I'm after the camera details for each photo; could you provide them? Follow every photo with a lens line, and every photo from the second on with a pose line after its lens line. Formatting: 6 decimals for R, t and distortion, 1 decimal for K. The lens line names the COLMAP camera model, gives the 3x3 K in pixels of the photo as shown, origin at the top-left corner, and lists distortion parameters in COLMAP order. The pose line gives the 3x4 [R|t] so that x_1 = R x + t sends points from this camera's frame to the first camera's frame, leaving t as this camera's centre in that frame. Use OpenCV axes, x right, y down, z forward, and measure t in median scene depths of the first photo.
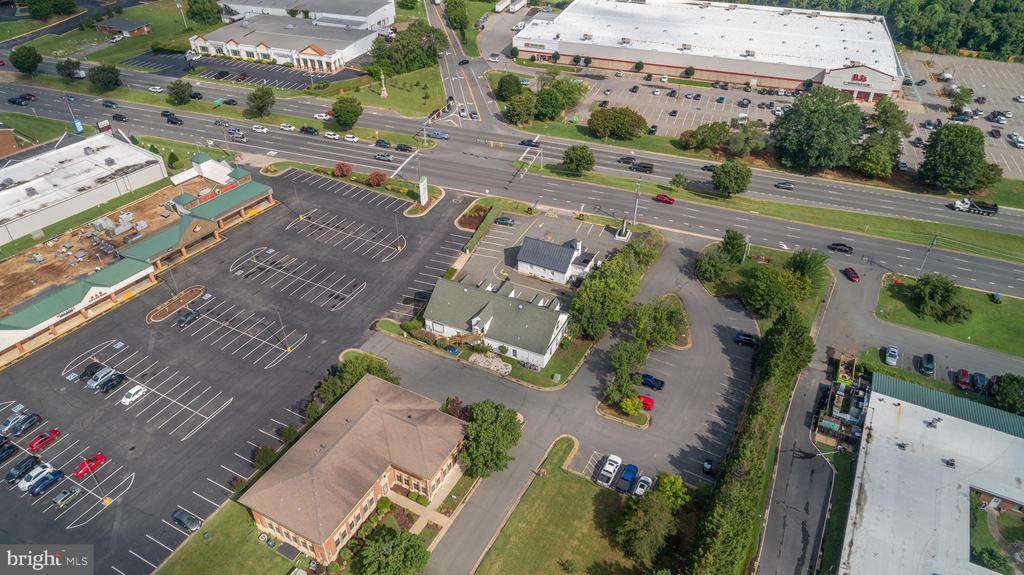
lens RADIAL K [[691.7, 0, 510.8], [0, 691.7, 286.4], [0, 0, 1]] dist [-0.014716, 0.012501]
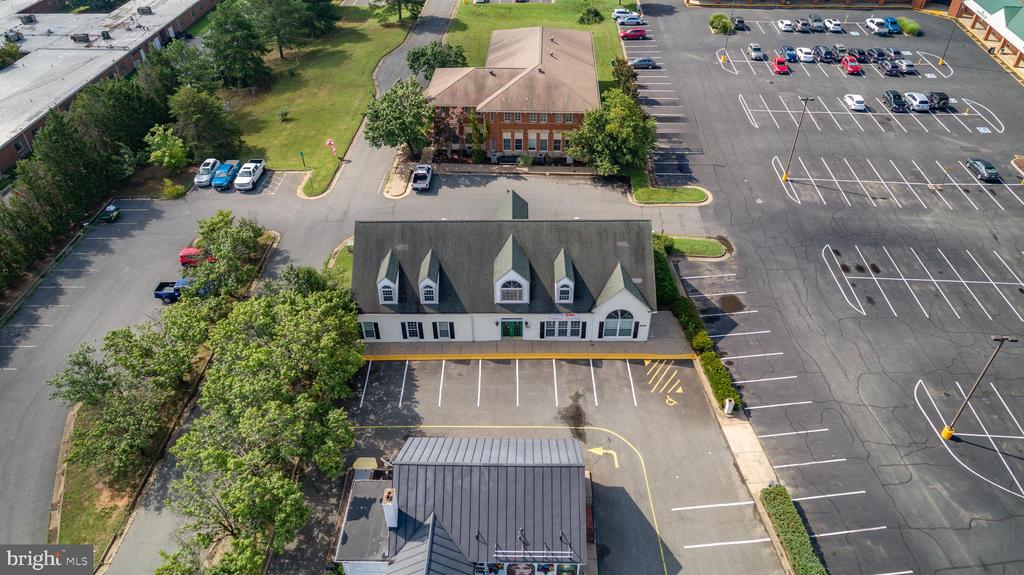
lens RADIAL K [[691.7, 0, 511.0], [0, 691.7, 286.7], [0, 0, 1]] dist [-0.014716, 0.012501]
pose [[-0.902807, 0.275286, -0.330388, 0.129372], [-0.245420, 0.301069, 0.921481, -0.369617], [0.353140, 0.913003, -0.204247, 1.054008]]
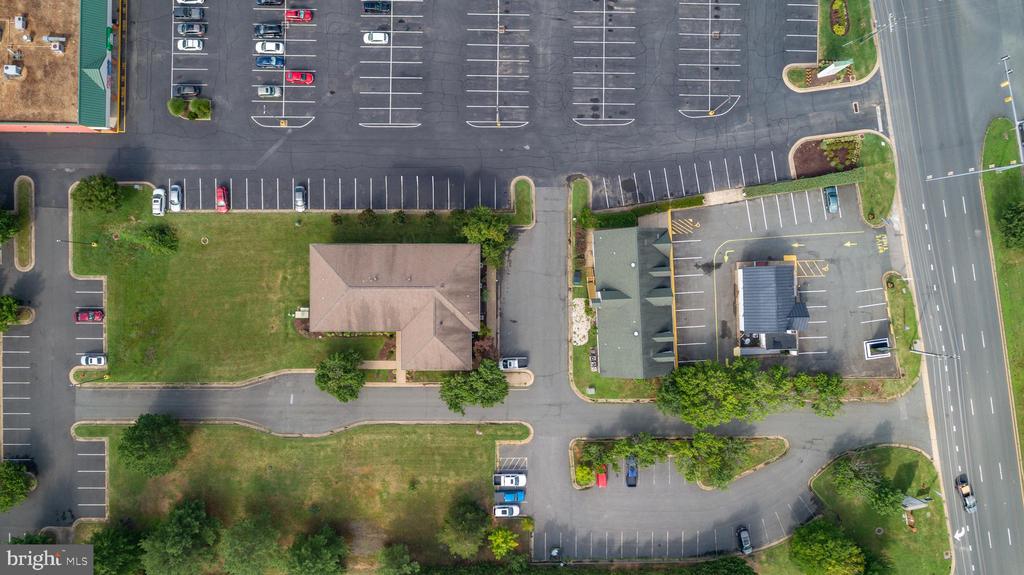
lens RADIAL K [[691.7, 0, 509.8], [0, 691.7, 287.9], [0, 0, 1]] dist [-0.014716, 0.012501]
pose [[0.474535, 0.880215, 0.006149, -0.113096], [-0.531003, 0.280685, 0.799532, -0.574094], [0.702034, -0.382671, 0.600592, 0.327154]]
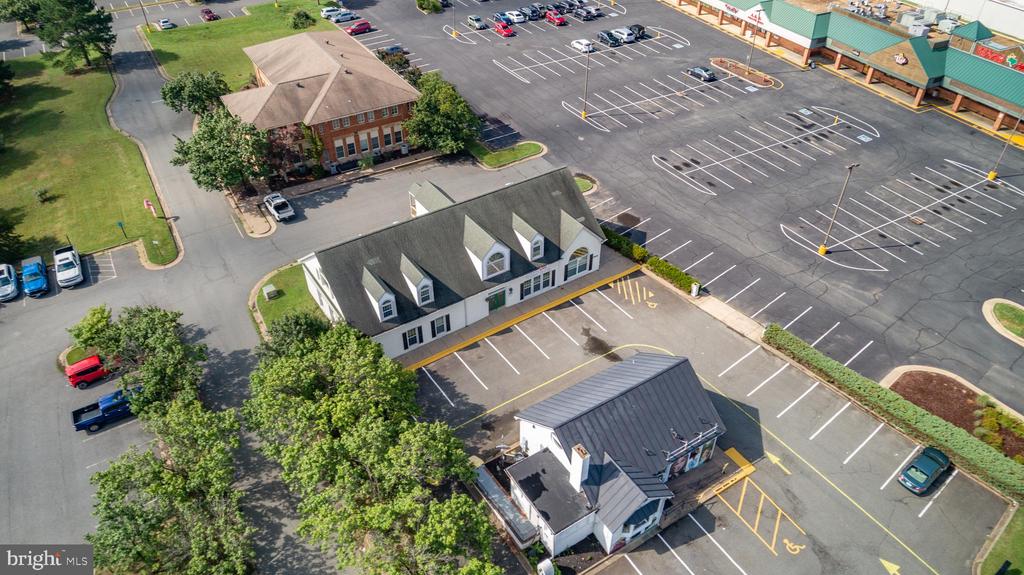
lens RADIAL K [[691.7, 0, 510.6], [0, 691.7, 285.8], [0, 0, 1]] dist [-0.014716, 0.012501]
pose [[-0.510186, 0.540459, -0.669040, 0.282921], [-0.504992, 0.441445, 0.741694, -0.308676], [0.696199, 0.716262, 0.047708, 0.969381]]
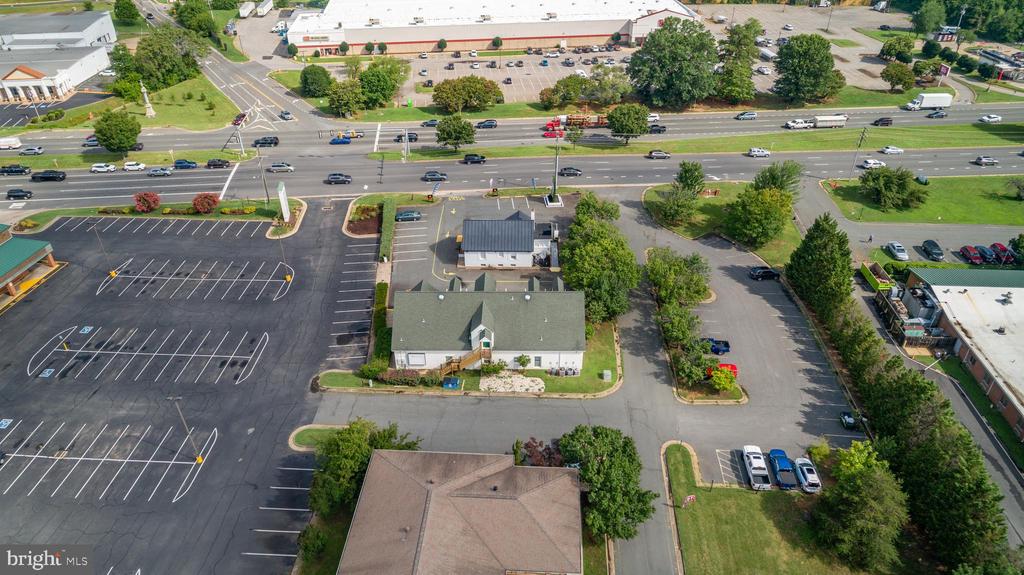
lens RADIAL K [[691.7, 0, 510.6], [0, 691.7, 286.1], [0, 0, 1]] dist [-0.014716, 0.012501]
pose [[0.906703, -0.240725, 0.346326, -0.228960], [0.255753, 0.966739, 0.002386, 0.010436], [-0.335382, 0.086410, 0.938111, 0.295313]]
